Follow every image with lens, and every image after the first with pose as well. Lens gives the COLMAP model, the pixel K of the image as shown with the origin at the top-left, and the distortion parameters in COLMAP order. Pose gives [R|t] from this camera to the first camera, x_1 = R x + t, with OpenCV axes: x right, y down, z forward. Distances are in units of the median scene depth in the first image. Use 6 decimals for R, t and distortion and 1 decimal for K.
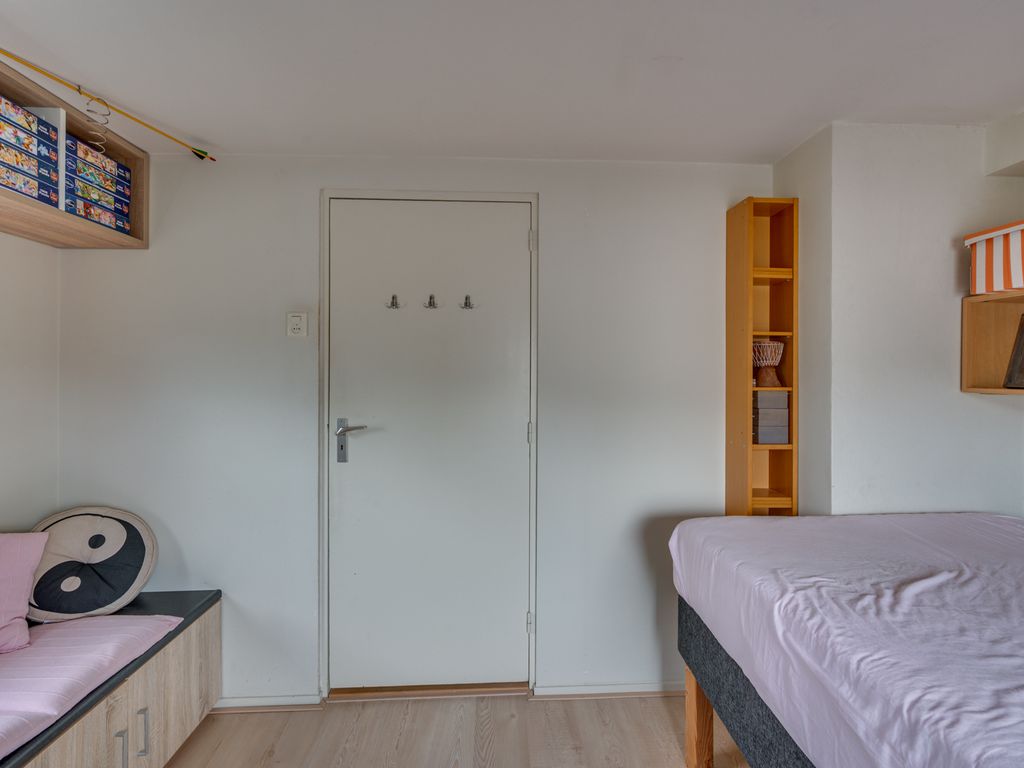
lens RADIAL K [[460.7, 0, 513.6], [0, 460.7, 369.1], [0, 0, 1]] dist [0.000659, -0.000310]
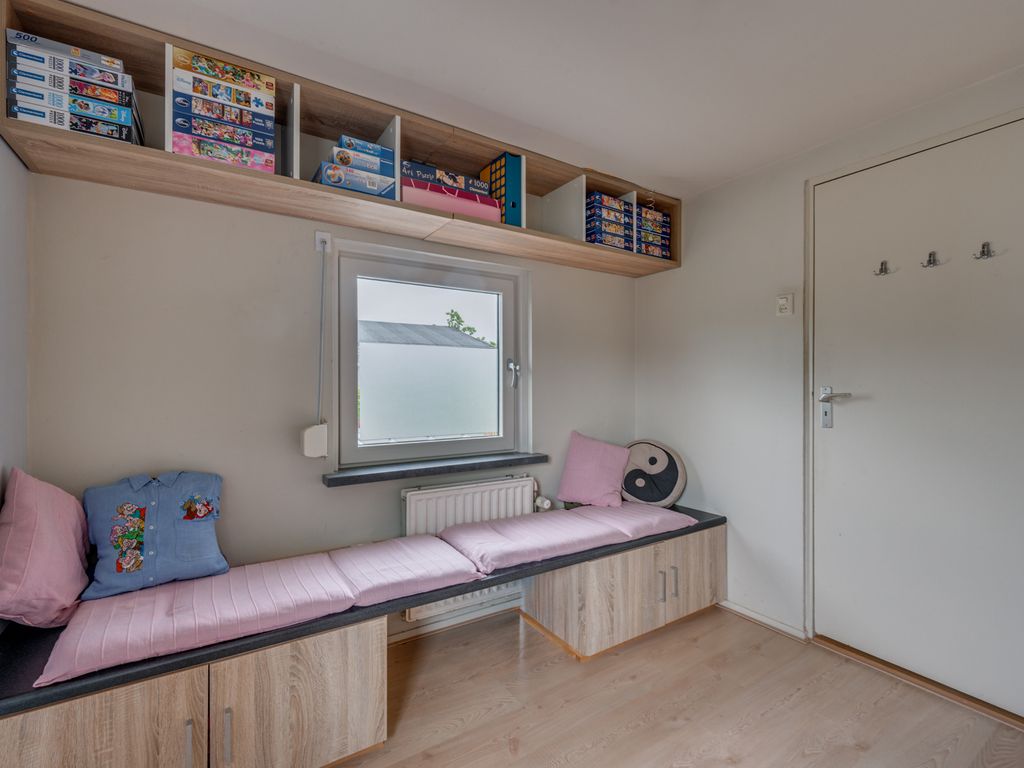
lens RADIAL K [[497.0, 0, 514.7], [0, 497.0, 387.5], [0, 0, 1]] dist [-0.000188, -0.000624]
pose [[0.507795, -0.005077, -0.861463, 0.301574], [0.003449, 0.999987, -0.003860, 0.131082], [0.861471, -0.001011, 0.507806, -0.249501]]
